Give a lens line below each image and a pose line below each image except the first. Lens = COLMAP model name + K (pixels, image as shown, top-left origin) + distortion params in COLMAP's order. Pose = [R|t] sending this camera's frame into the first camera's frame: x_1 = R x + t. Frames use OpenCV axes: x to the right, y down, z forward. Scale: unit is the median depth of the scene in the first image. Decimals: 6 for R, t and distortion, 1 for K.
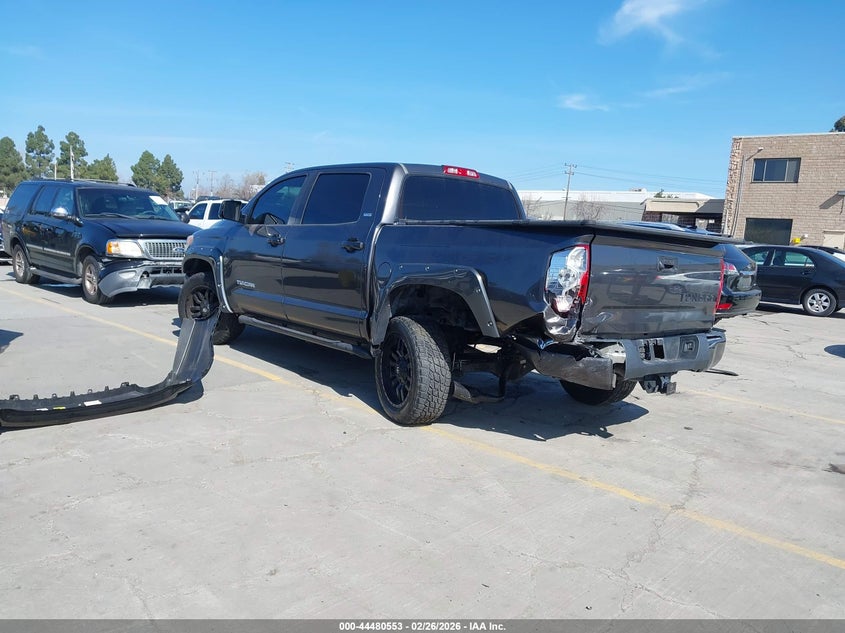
lens RADIAL K [[687.8, 0, 422.5], [0, 687.8, 316.5], [0, 0, 1]] dist [0.008021, -0.001696]
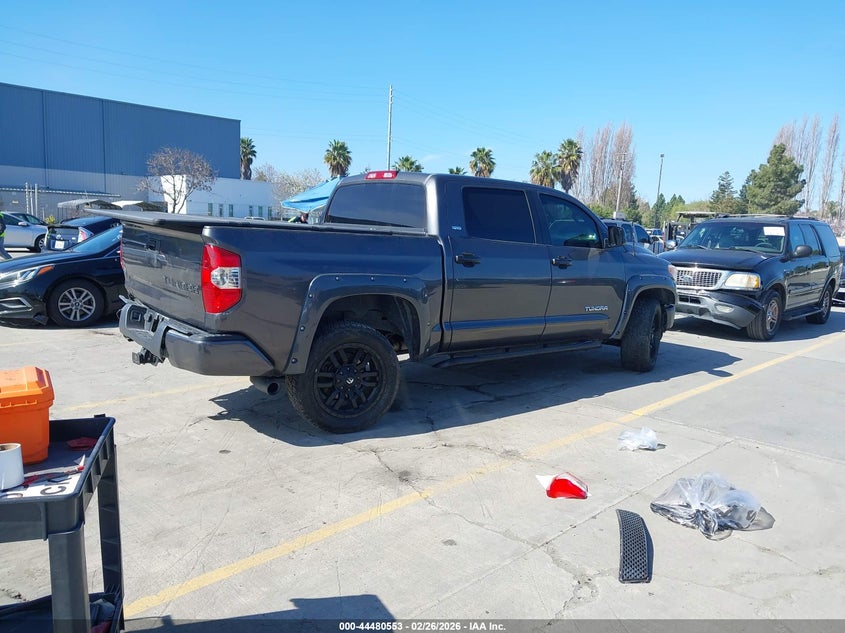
lens RADIAL K [[687.8, 0, 422.5], [0, 687.8, 316.5], [0, 0, 1]] dist [0.008021, -0.001696]
pose [[-0.069026, 0.061923, -0.995691, 1.216869], [-0.162806, 0.983992, 0.072482, -0.097852], [0.984241, 0.167107, -0.057839, 1.293170]]
